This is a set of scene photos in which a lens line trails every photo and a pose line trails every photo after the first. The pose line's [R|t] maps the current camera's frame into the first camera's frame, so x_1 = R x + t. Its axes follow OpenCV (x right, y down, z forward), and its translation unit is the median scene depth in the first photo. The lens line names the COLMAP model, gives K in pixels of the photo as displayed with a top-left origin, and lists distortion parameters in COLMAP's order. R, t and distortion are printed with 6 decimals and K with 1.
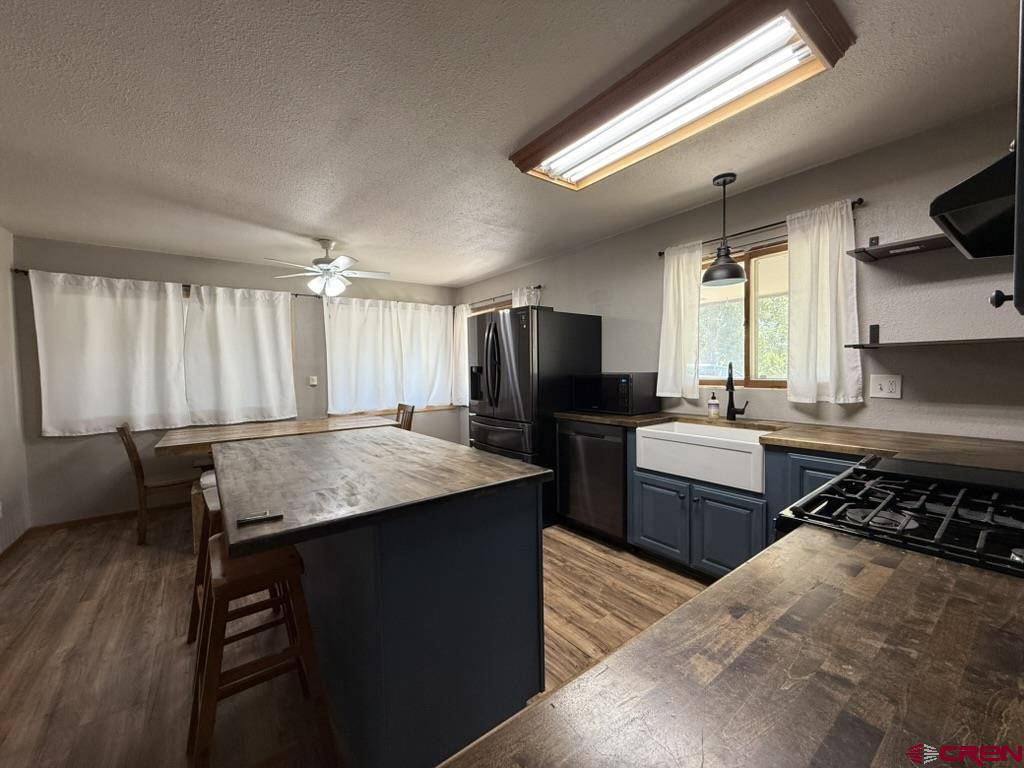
lens RADIAL K [[408.4, 0, 509.5], [0, 408.4, 383.8], [0, 0, 1]] dist [0.001420, 0.000368]
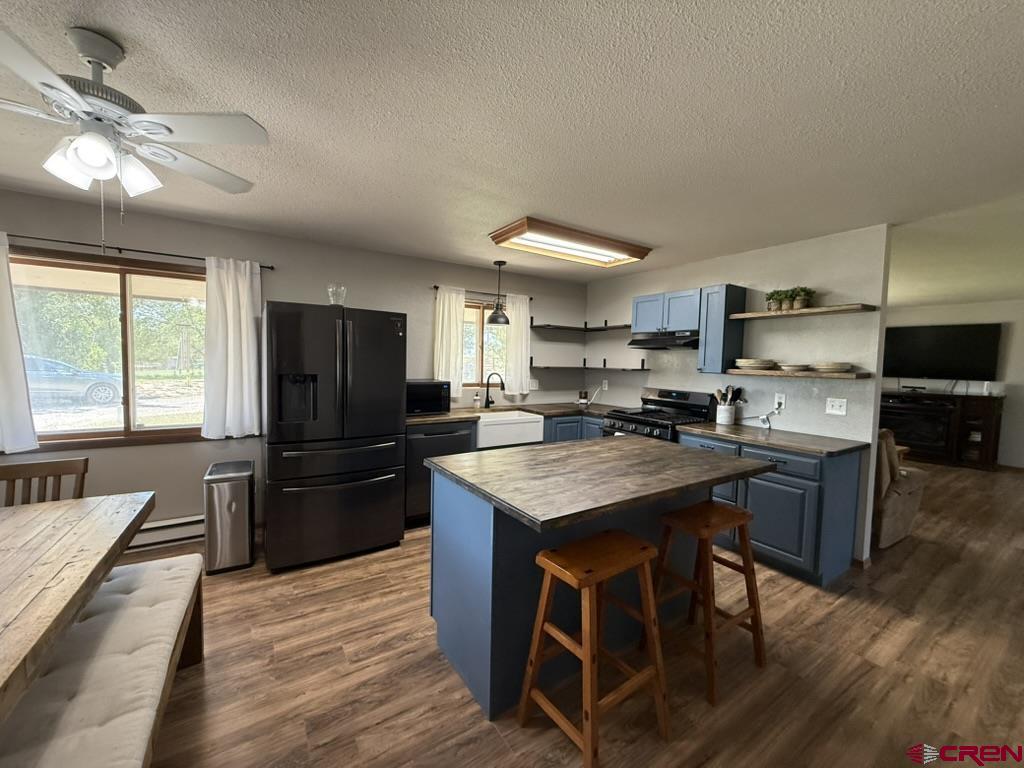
lens RADIAL K [[408.4, 0, 505.5], [0, 408.4, 383.1], [0, 0, 1]] dist [0.001420, 0.000368]
pose [[0.077285, -0.033044, 0.996461, -1.057425], [0.014219, 0.999386, 0.032038, -0.061404], [-0.996908, 0.011692, 0.077707, 0.793062]]
